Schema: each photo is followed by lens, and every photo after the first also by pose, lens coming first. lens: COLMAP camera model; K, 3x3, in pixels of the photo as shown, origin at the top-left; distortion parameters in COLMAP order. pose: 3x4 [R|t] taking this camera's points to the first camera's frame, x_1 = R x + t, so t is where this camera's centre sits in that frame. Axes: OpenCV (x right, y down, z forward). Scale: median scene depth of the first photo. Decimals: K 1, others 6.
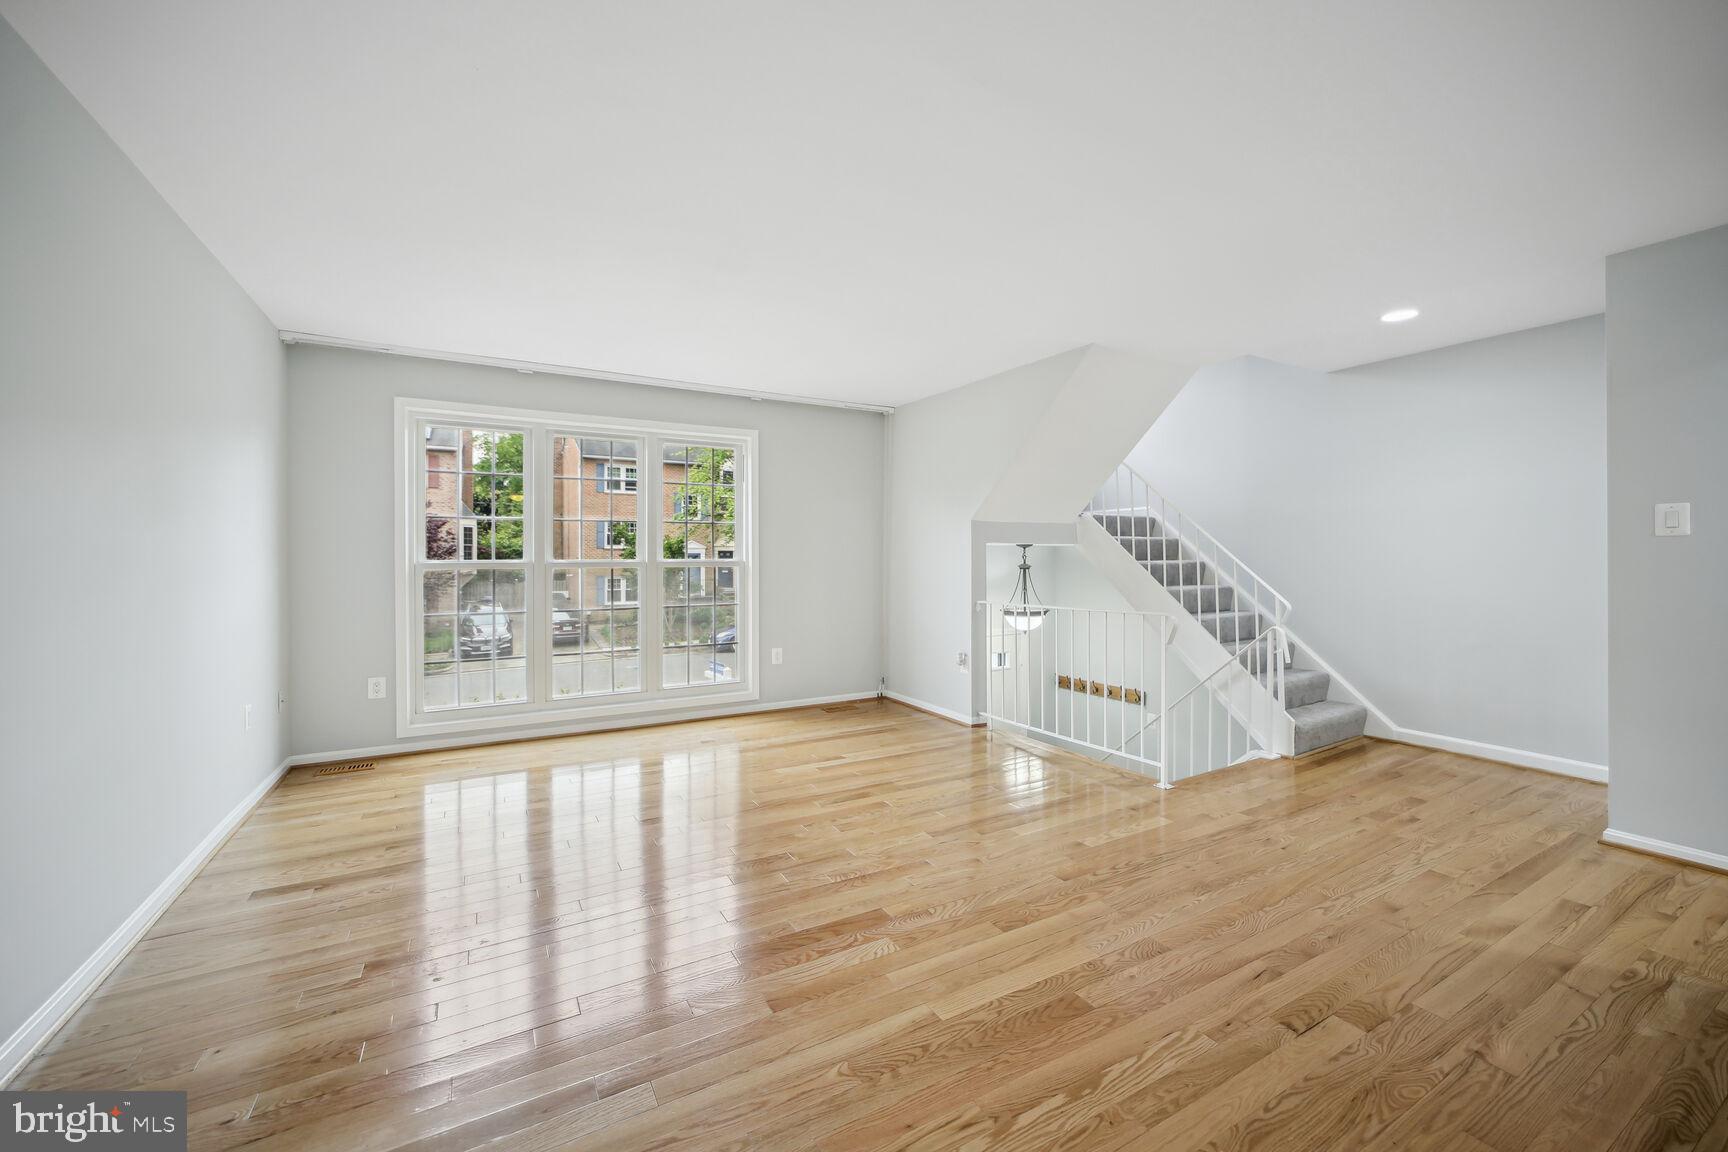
lens RADIAL K [[682.9, 0, 874.7], [0, 682.9, 573.7], [0, 0, 1]] dist [-0.016568, 0.001109]
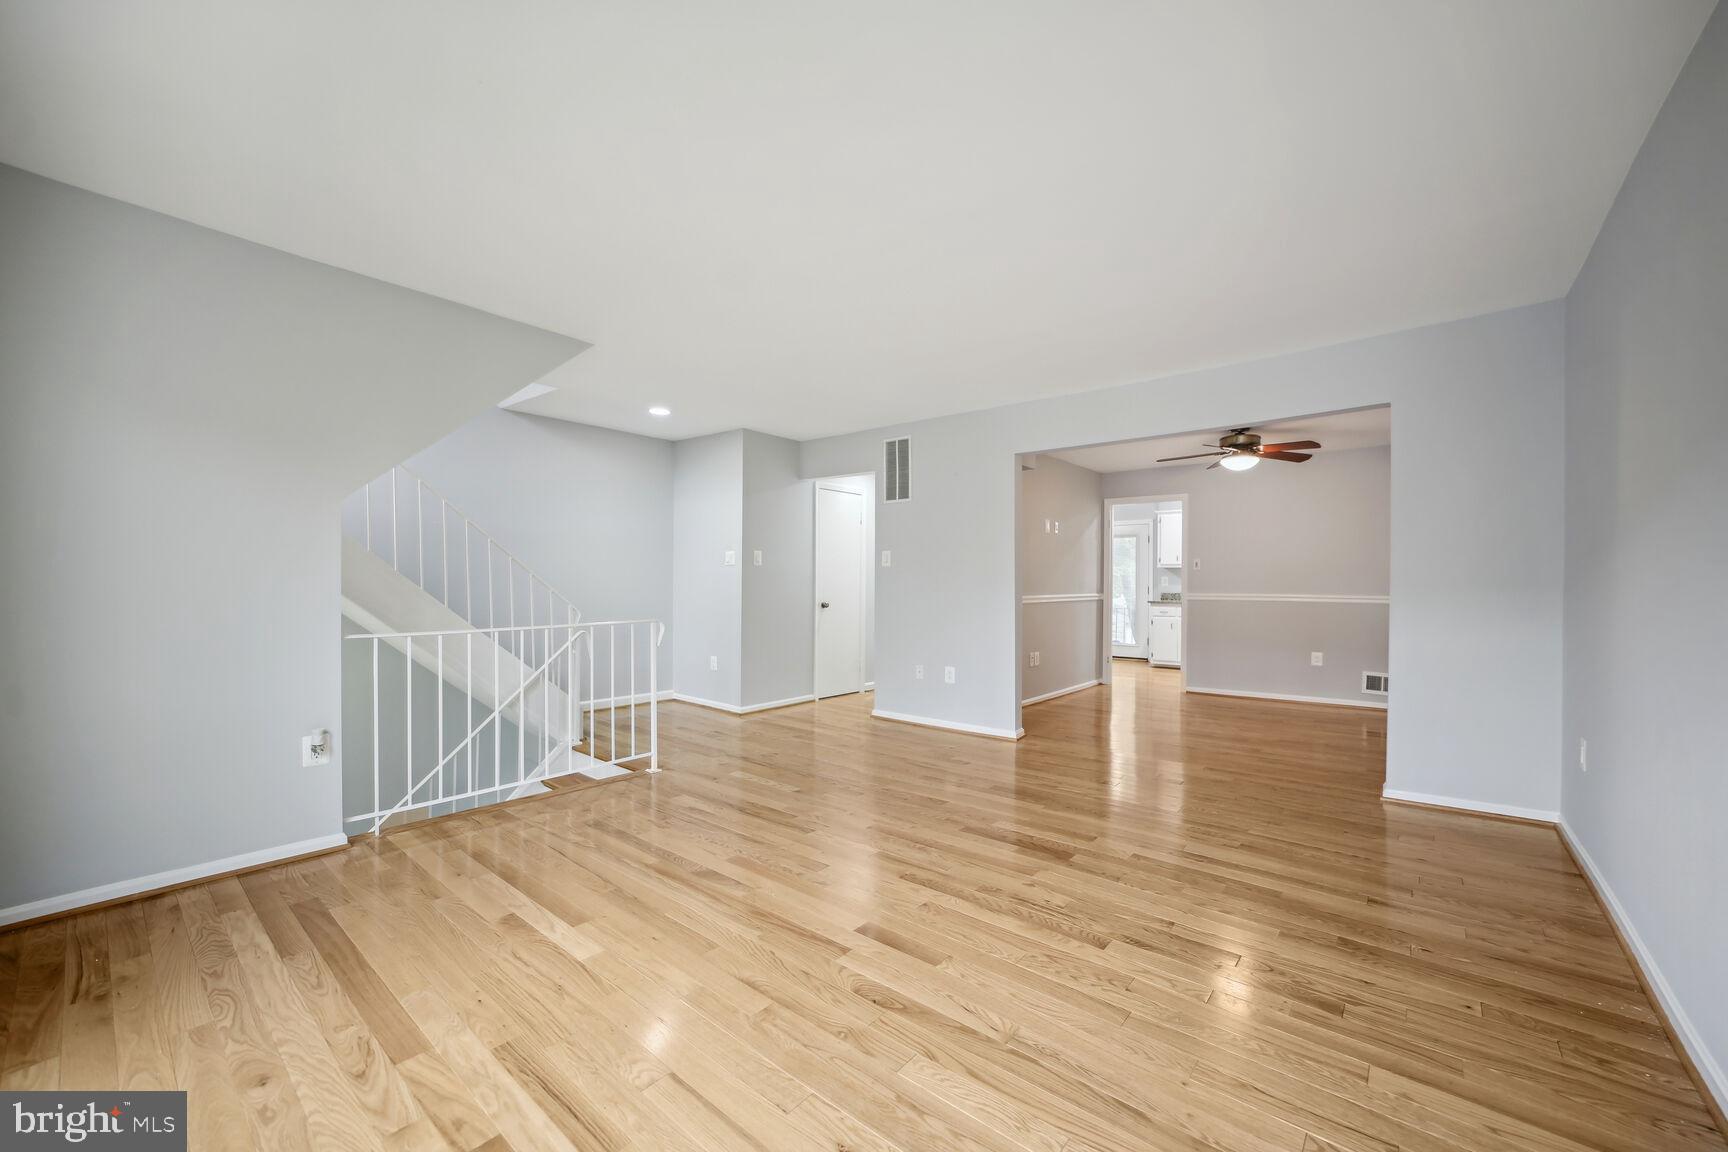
lens RADIAL K [[682.9, 0, 877.8], [0, 682.9, 582.9], [0, 0, 1]] dist [-0.016568, 0.001109]
pose [[-0.350665, 0.002514, 0.936498, -1.082118], [0.015643, 0.999873, 0.003174, -0.000715], [-0.936370, 0.015763, -0.350659, 1.462414]]
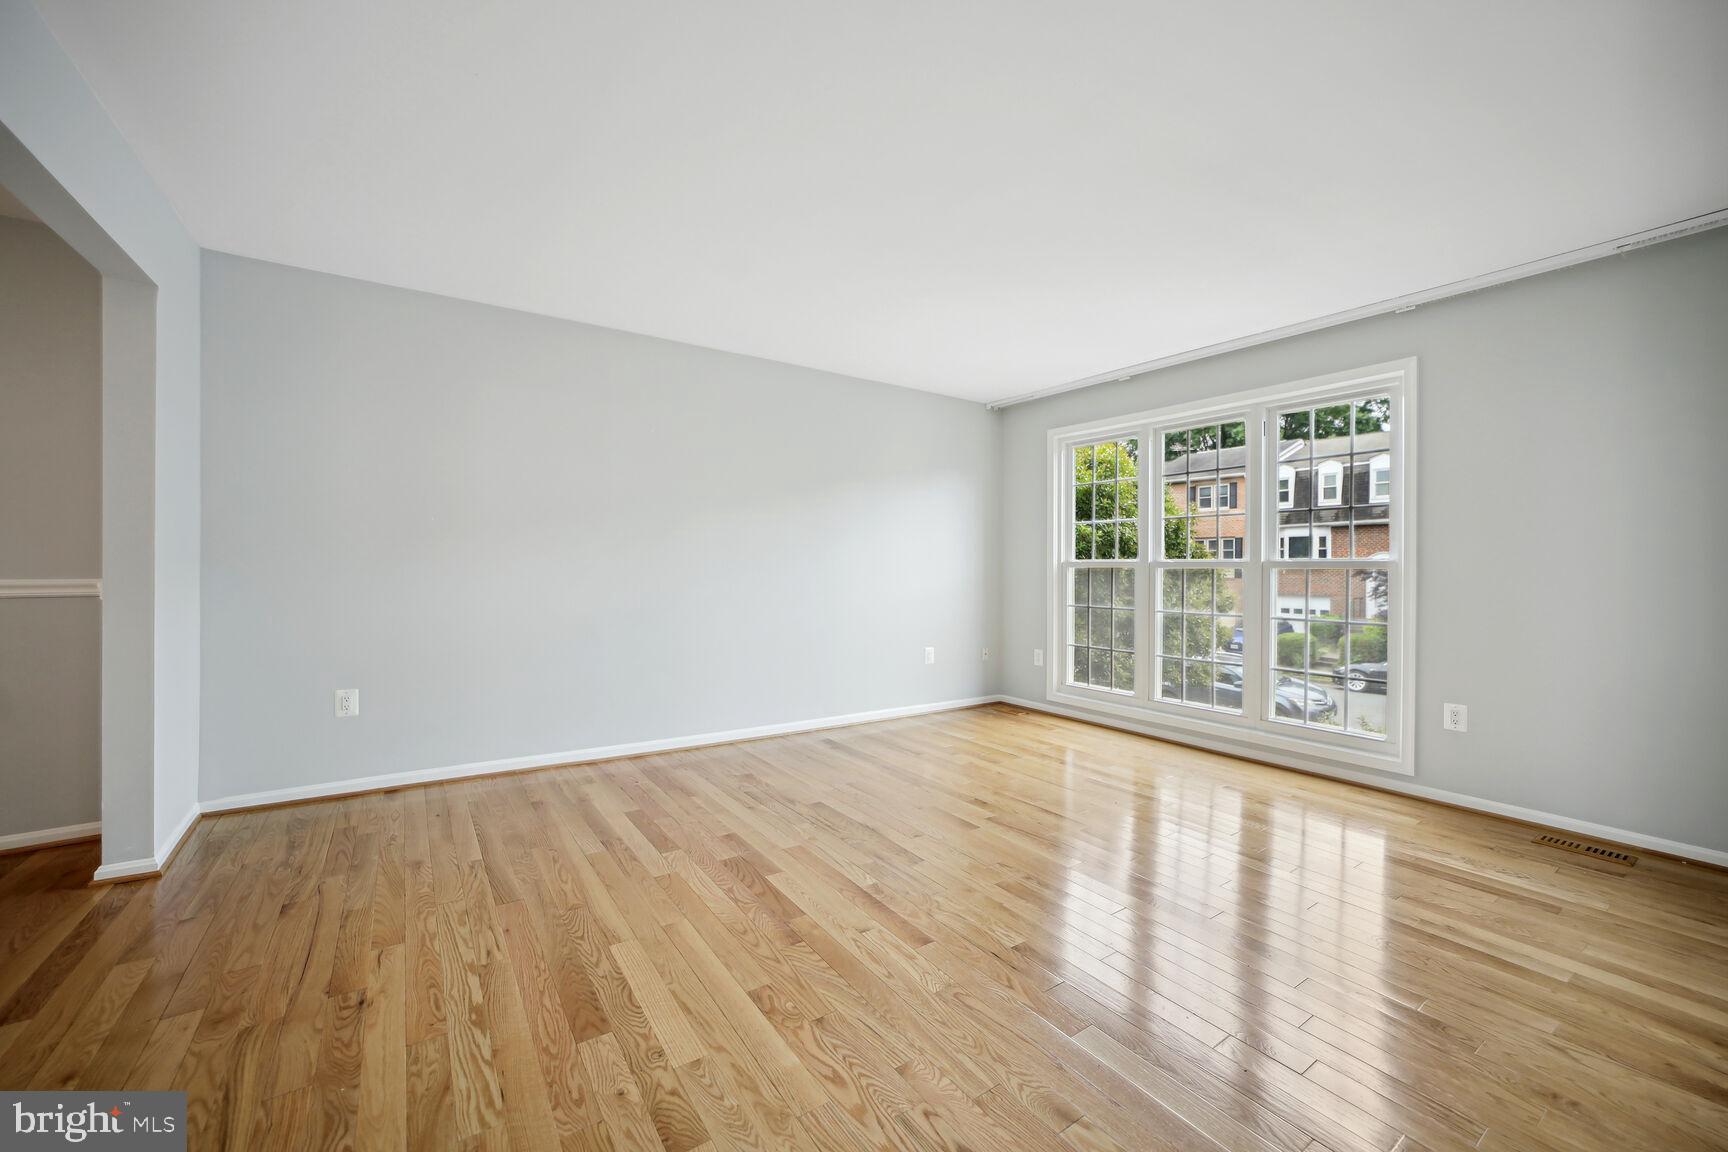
lens RADIAL K [[682.9, 0, 872.0], [0, 682.9, 578.5], [0, 0, 1]] dist [-0.016568, 0.001109]
pose [[0.080237, 0.018238, -0.996609, 0.856159], [-0.031146, 0.999390, 0.015781, 0.011313], [0.996289, 0.029775, 0.080756, 0.910083]]
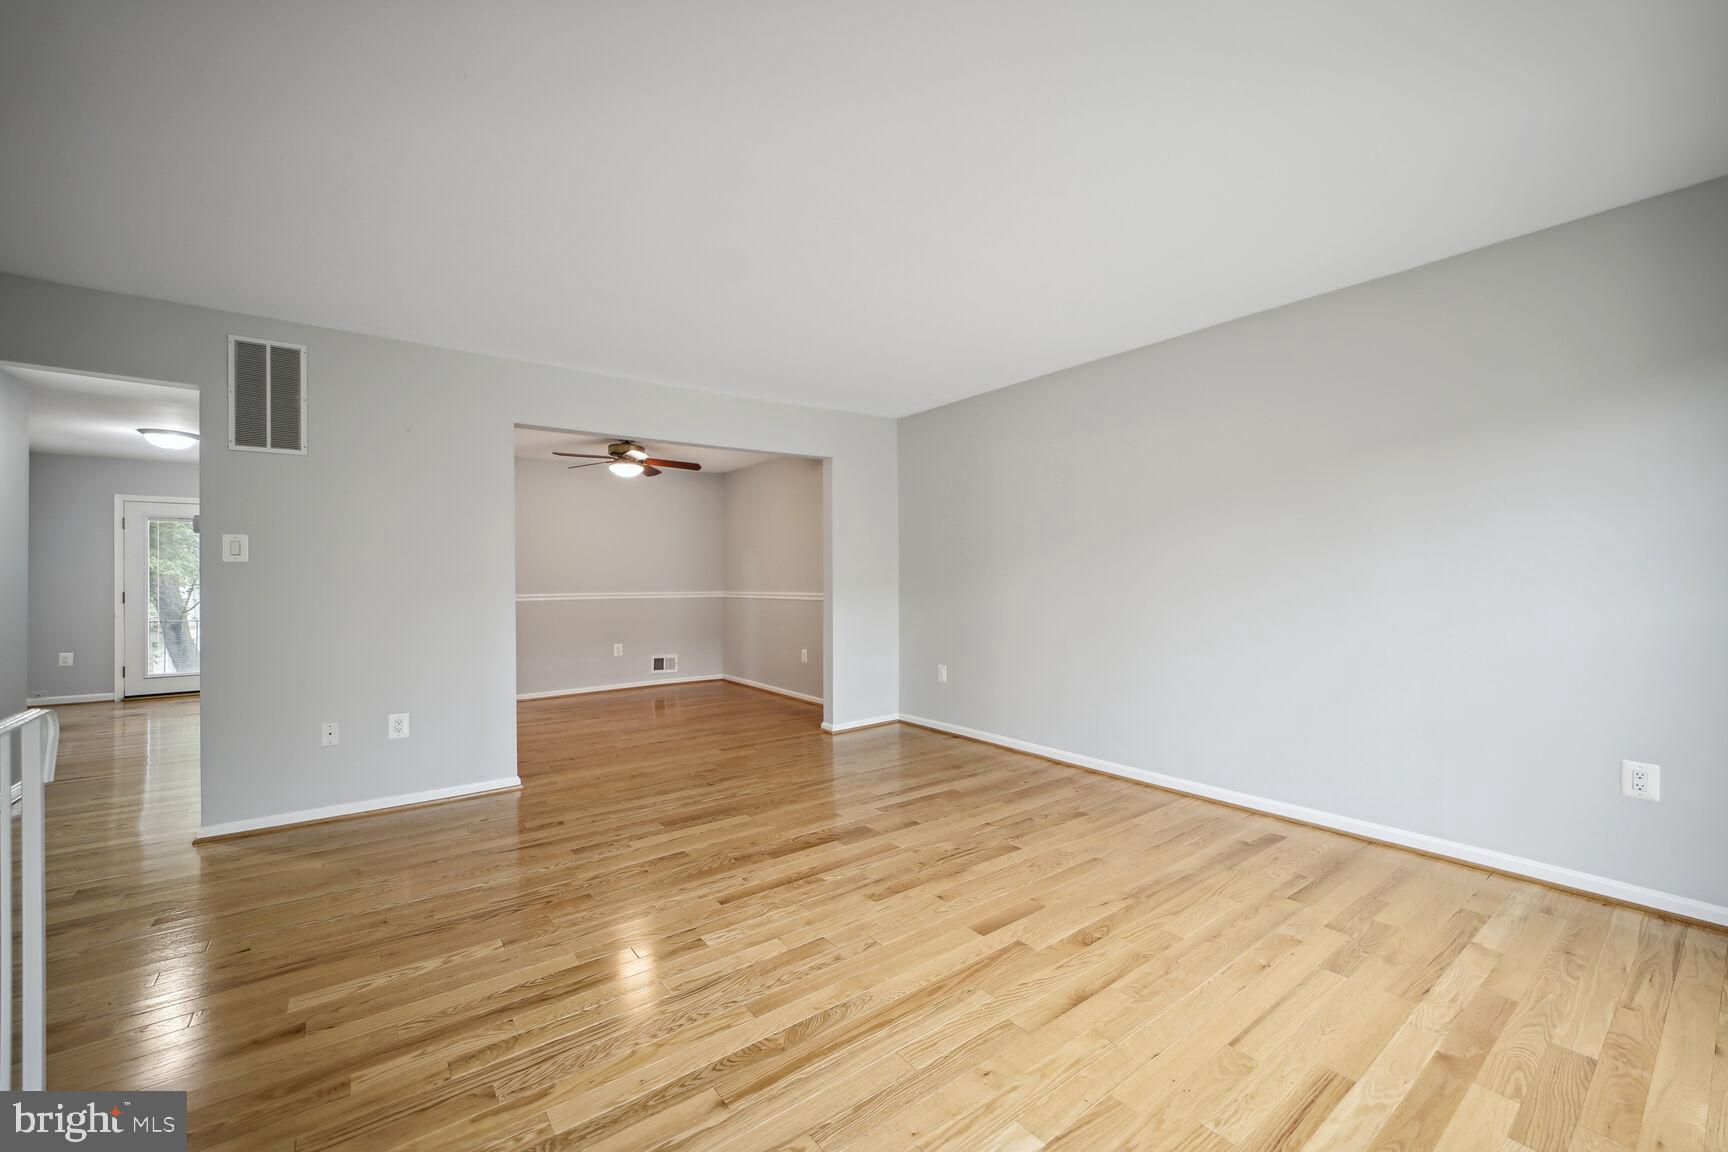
lens RADIAL K [[682.9, 0, 883.2], [0, 682.9, 577.6], [0, 0, 1]] dist [-0.016568, 0.001109]
pose [[-0.991006, 0.009229, -0.133502, -0.024309], [0.006726, 0.999793, 0.019190, -0.034603], [0.133652, 0.018119, -0.990863, 2.032830]]
